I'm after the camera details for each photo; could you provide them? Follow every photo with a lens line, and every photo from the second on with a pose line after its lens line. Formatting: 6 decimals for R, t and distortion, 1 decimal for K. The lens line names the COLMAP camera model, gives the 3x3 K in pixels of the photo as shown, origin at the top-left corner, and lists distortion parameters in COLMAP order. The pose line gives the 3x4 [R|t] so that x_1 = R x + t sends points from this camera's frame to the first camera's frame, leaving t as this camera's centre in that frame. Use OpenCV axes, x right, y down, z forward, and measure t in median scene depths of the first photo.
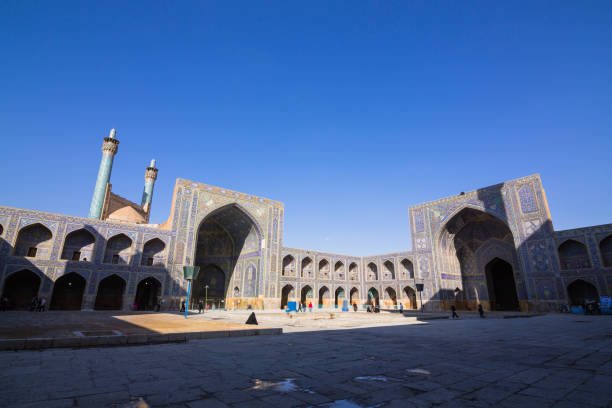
lens RADIAL K [[315.9, 0, 308.4], [0, 315.9, 204.6], [0, 0, 1]] dist [0.001728, -0.000510]
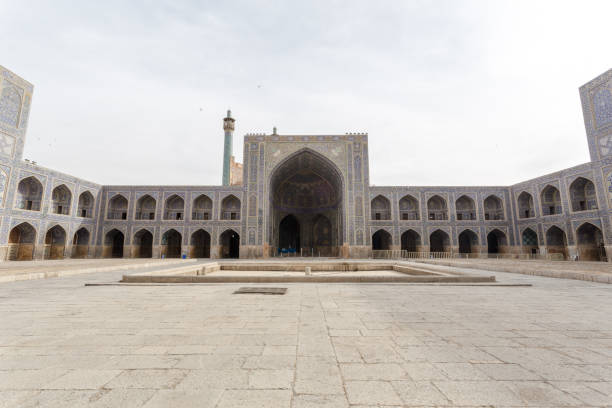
lens RADIAL K [[290.1, 0, 303.8], [0, 290.1, 201.5], [0, 0, 1]] dist [-0.001115, 0.004256]
pose [[0.773058, -0.109510, -0.624811, 0.270835], [0.193545, 0.978737, 0.067925, 0.087505], [0.604087, -0.173439, 0.777816, 0.292097]]
